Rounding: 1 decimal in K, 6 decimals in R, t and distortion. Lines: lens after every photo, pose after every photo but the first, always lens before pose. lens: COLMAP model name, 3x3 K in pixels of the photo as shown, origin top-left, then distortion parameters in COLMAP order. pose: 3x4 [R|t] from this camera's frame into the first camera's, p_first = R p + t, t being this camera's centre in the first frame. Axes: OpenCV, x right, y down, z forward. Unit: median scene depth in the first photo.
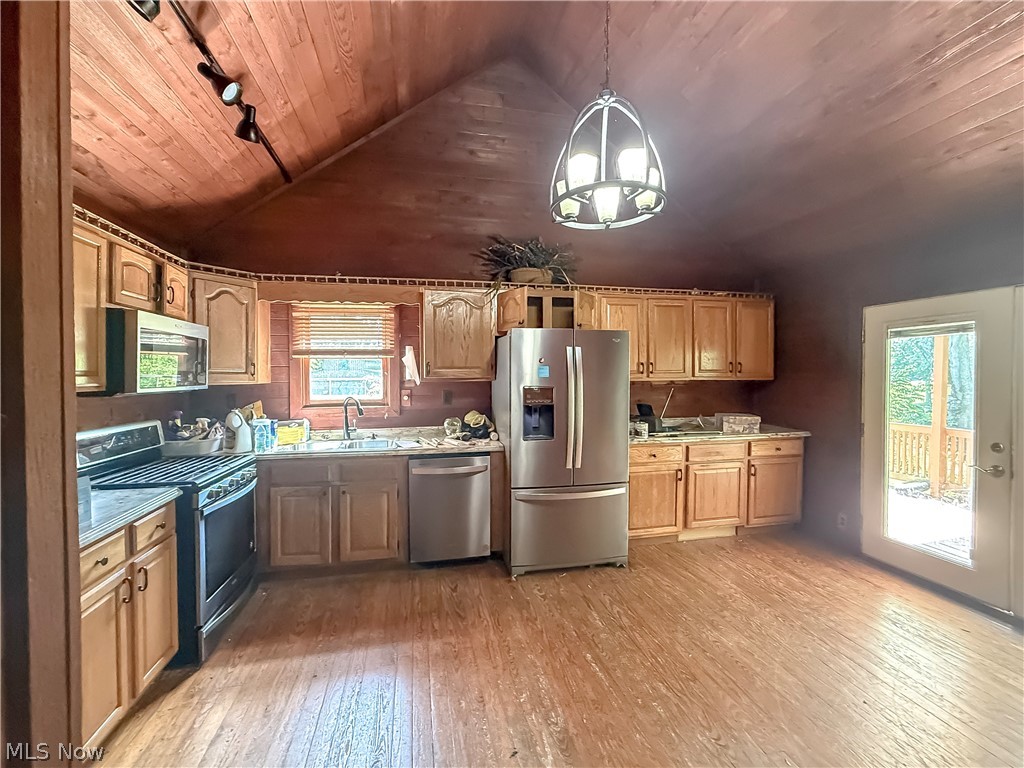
lens RADIAL K [[417.8, 0, 506.5], [0, 417.8, 382.5], [0, 0, 1]] dist [-0.000652, 0.001129]
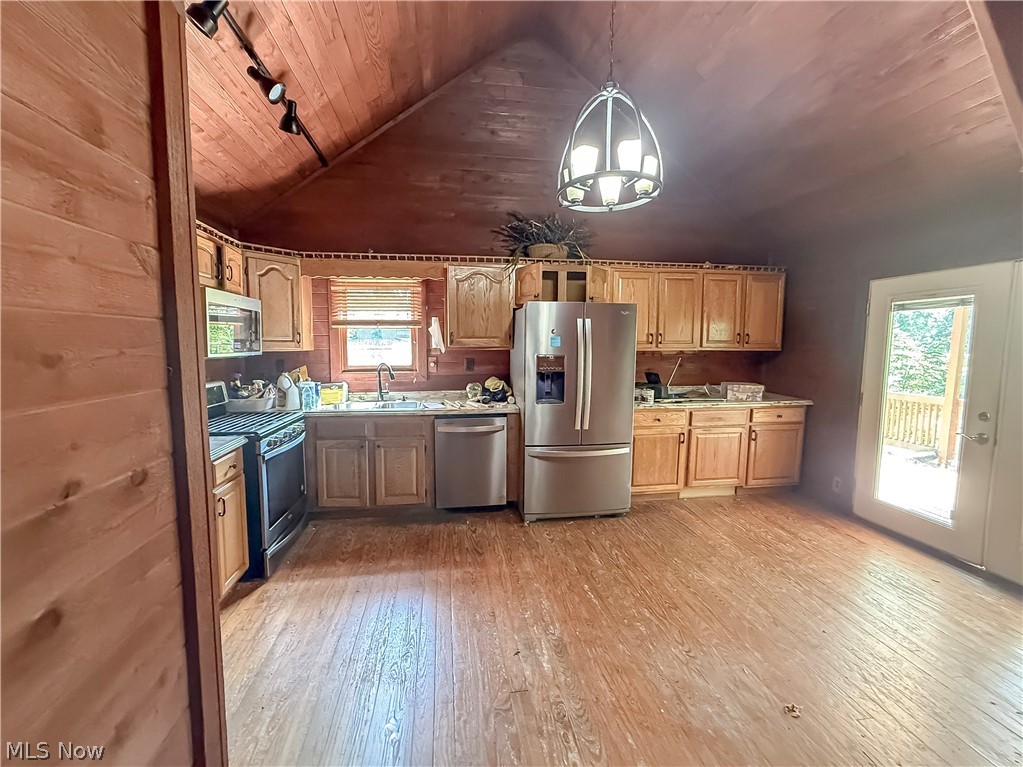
lens RADIAL K [[417.3, 0, 511.7], [0, 417.3, 380.2], [0, 0, 1]] dist [-0.000652, 0.001129]
pose [[0.998216, 0.011771, -0.058527, 0.041944], [-0.007718, 0.997586, 0.069014, 0.000488], [0.059198, -0.068439, 0.995897, -0.111581]]
